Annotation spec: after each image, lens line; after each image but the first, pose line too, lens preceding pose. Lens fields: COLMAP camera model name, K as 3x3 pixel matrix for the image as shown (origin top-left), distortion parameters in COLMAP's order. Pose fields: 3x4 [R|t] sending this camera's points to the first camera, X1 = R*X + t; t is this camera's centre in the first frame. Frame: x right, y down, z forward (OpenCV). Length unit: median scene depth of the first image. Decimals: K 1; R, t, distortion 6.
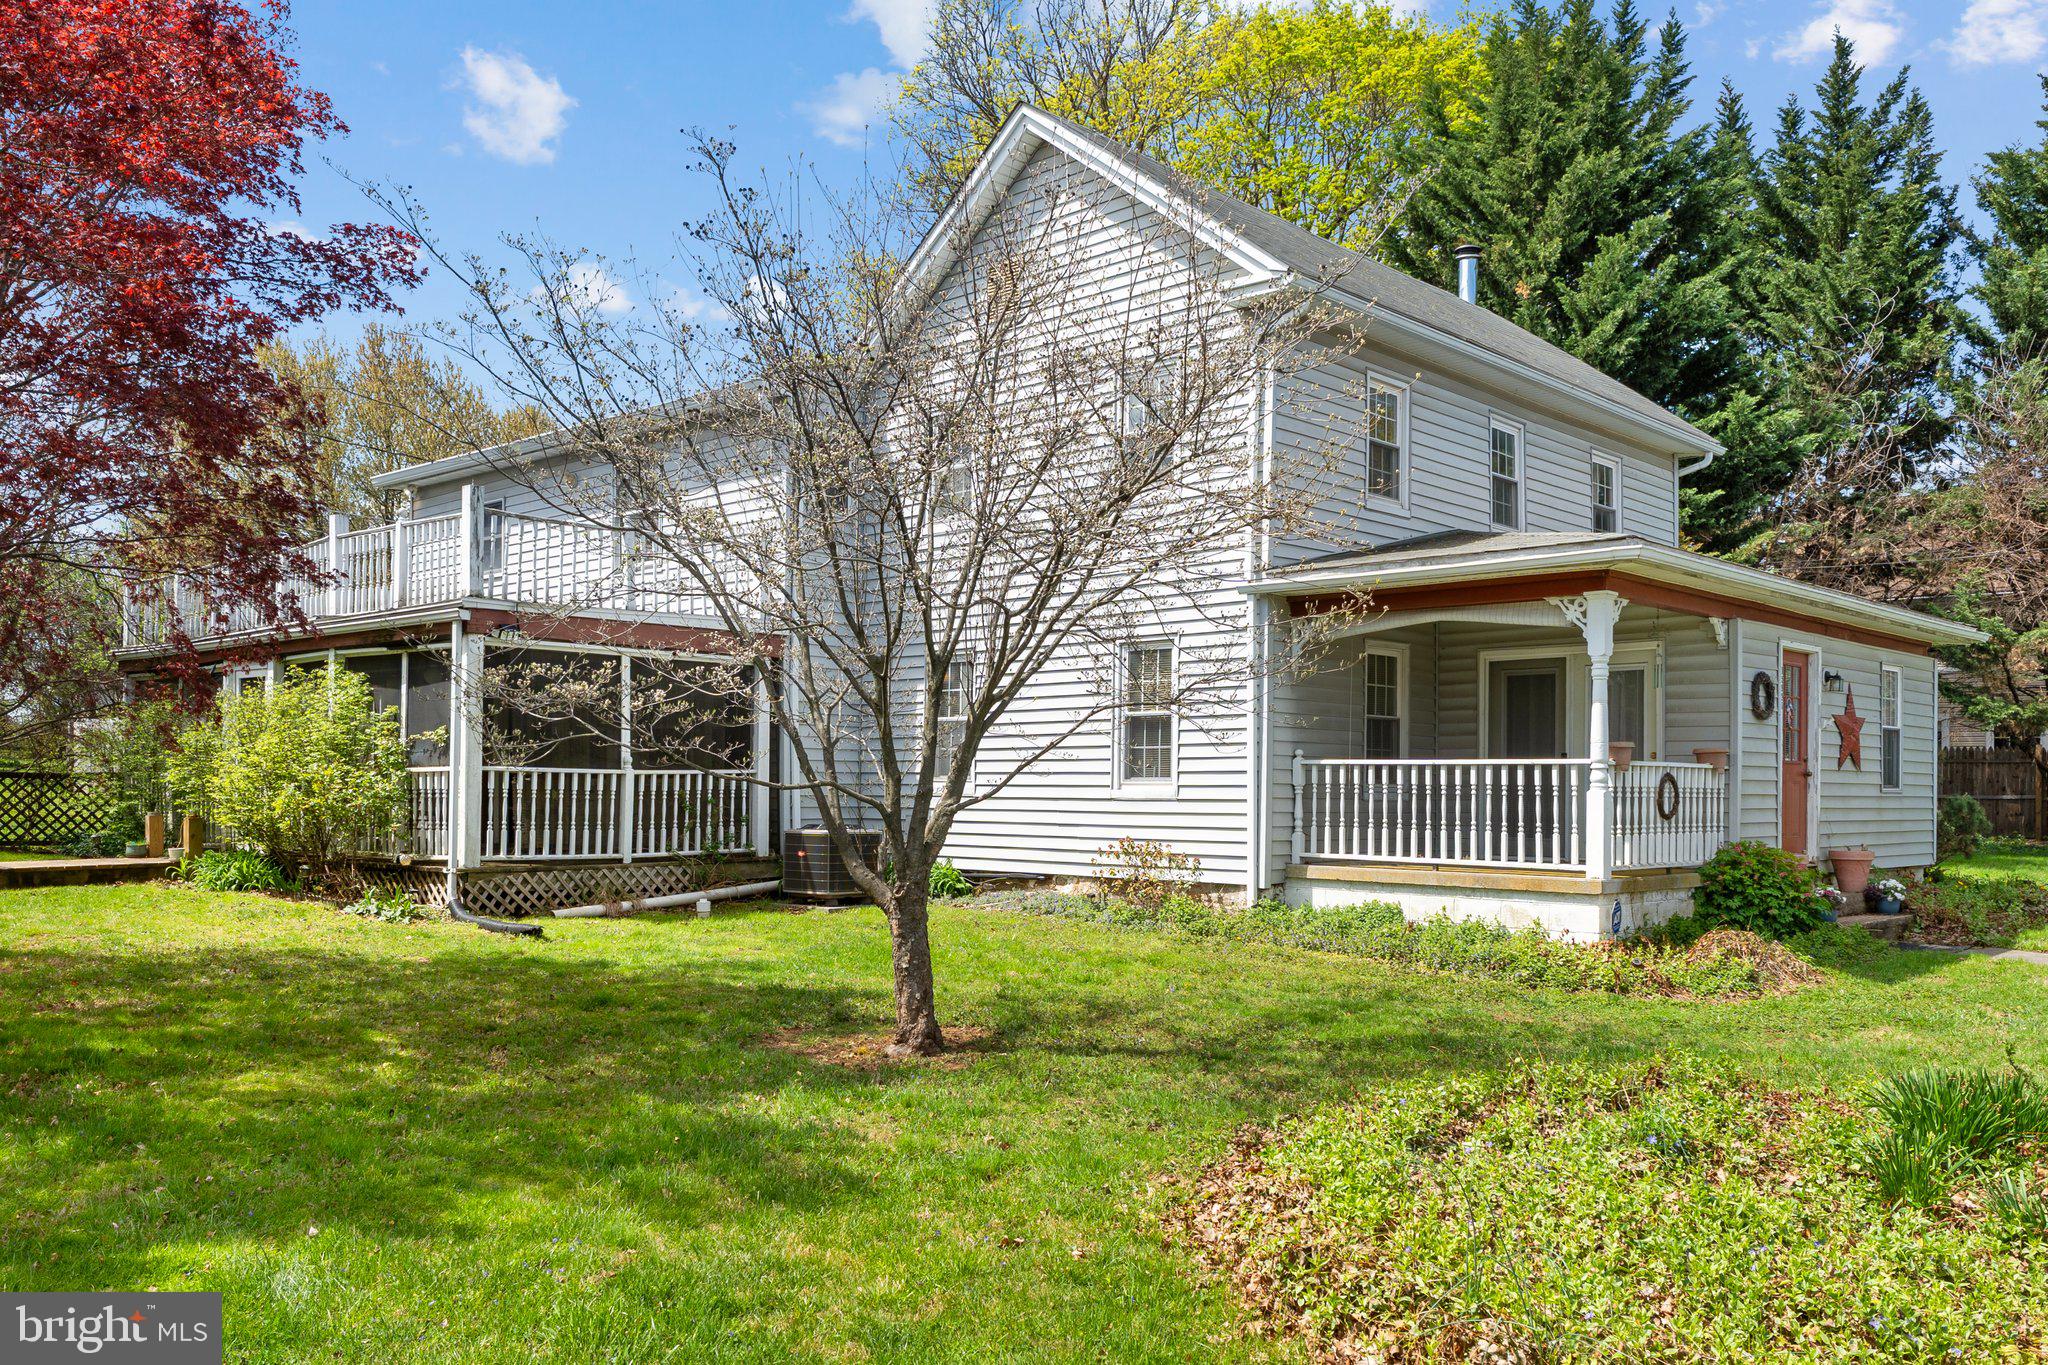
lens RADIAL K [[1690.8, 0, 1010.6], [0, 1690.8, 760.0], [0, 0, 1]] dist [-0.012999, 0.006105]
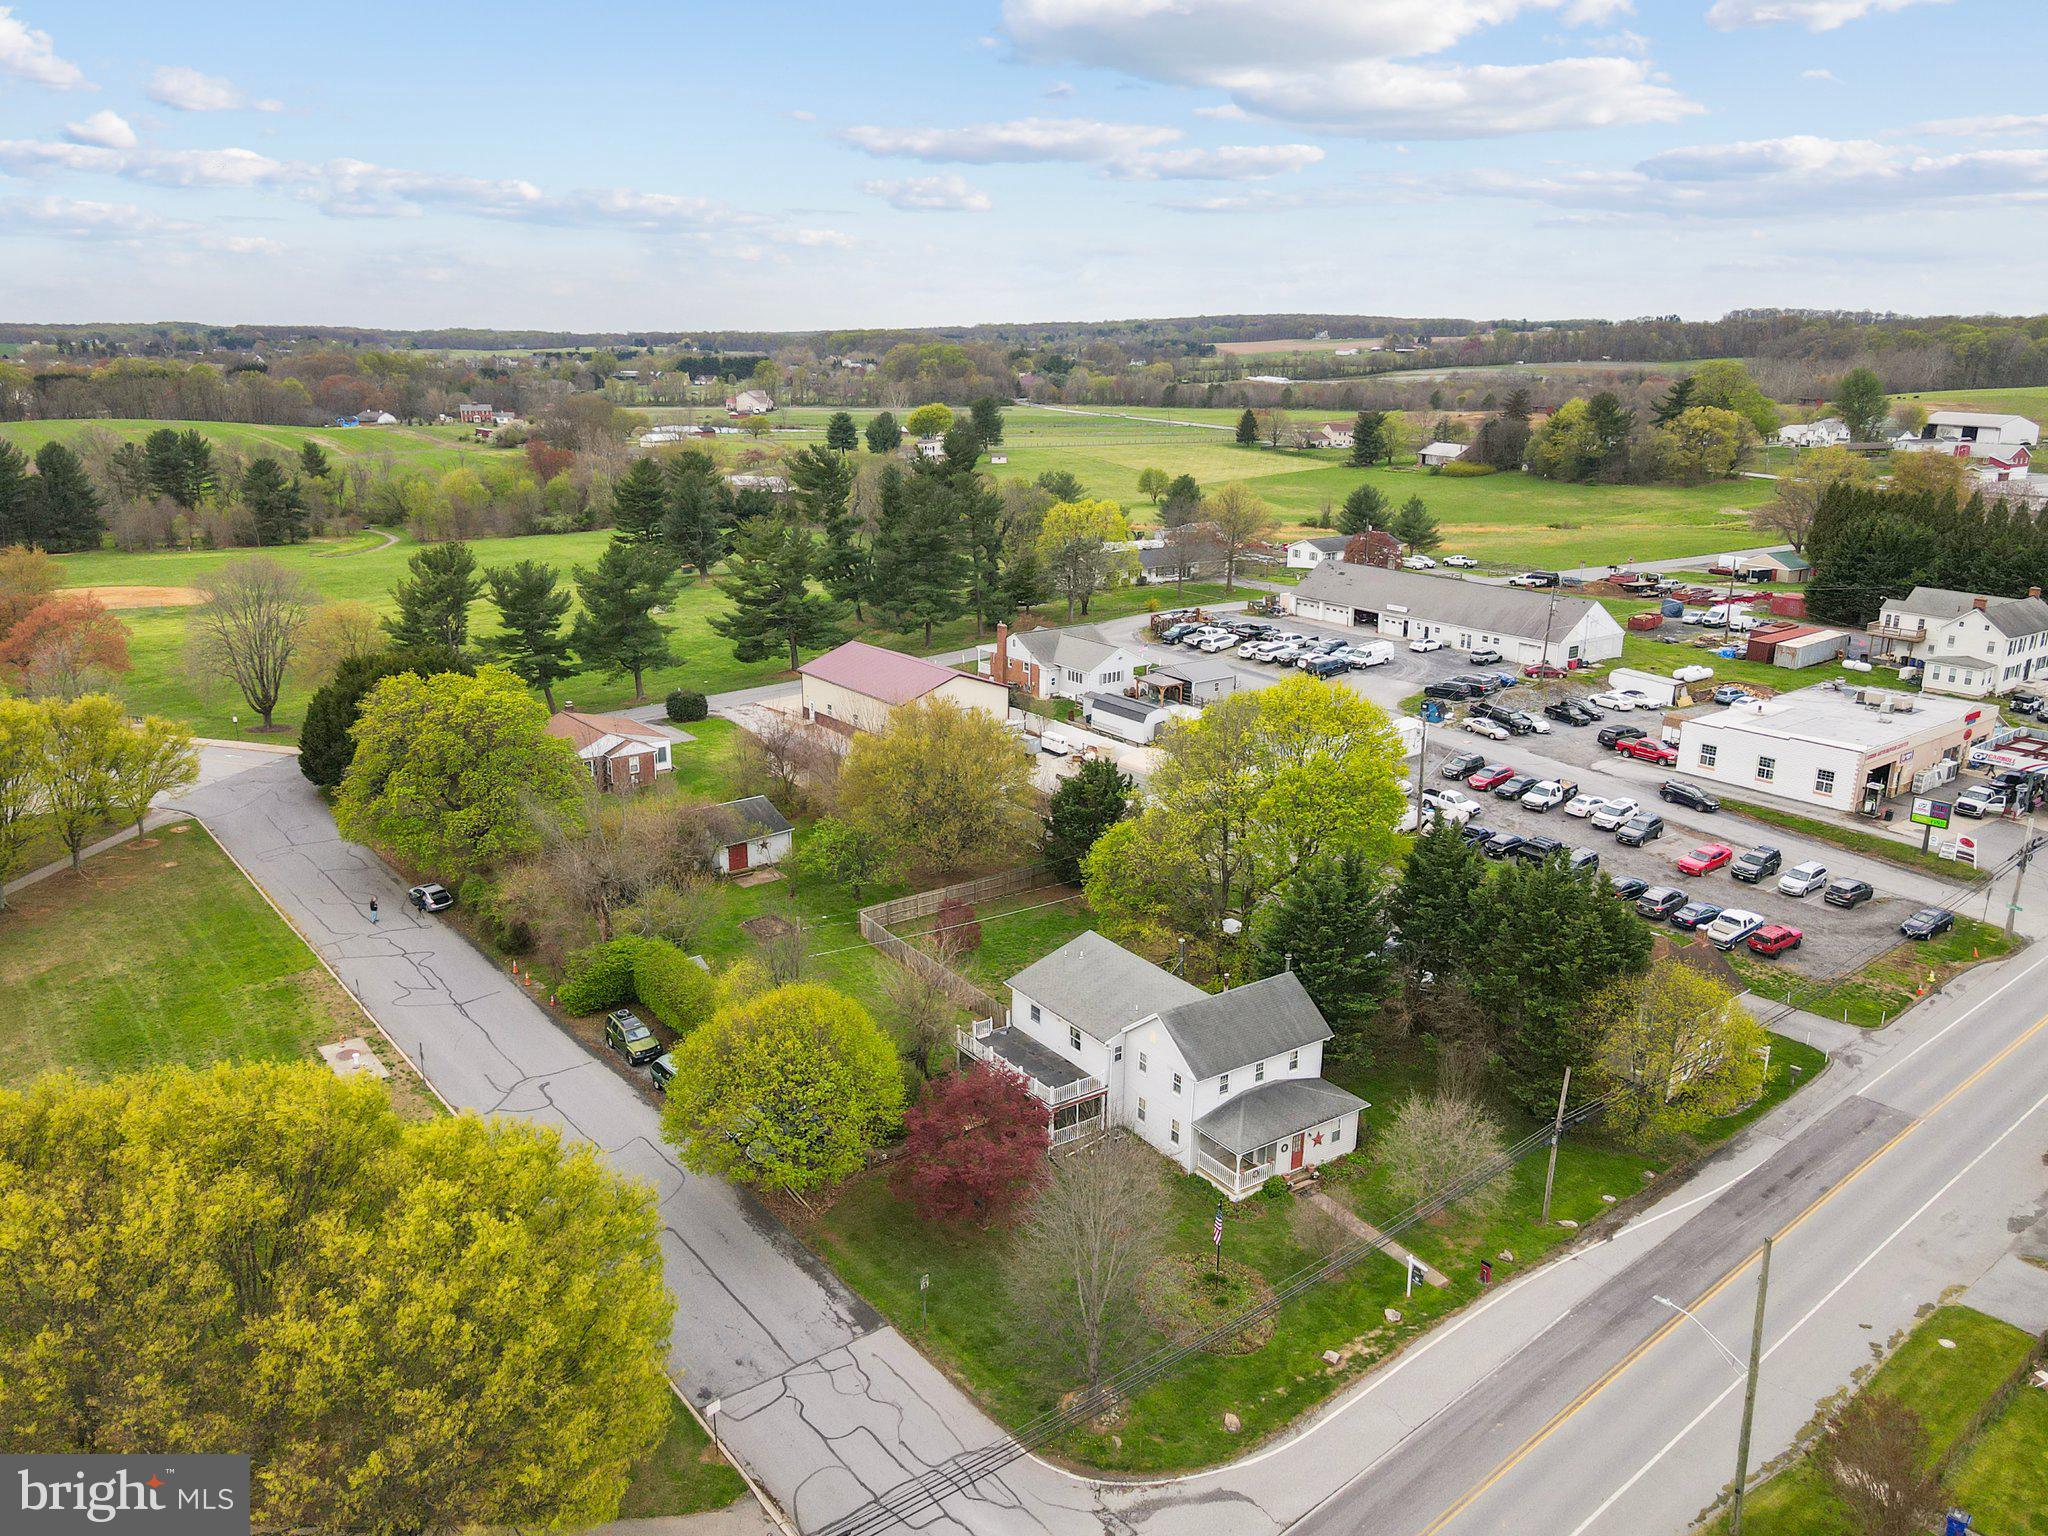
lens RADIAL K [[1502.2, 0, 1010.8], [0, 1502.2, 774.7], [0, 0, 1]] dist [0.002168, 0.025942]
pose [[0.980102, 0.051715, -0.191638, 0.423198], [0.006085, 0.957182, 0.289422, -2.482172], [0.198400, -0.284830, 0.937822, -3.234111]]
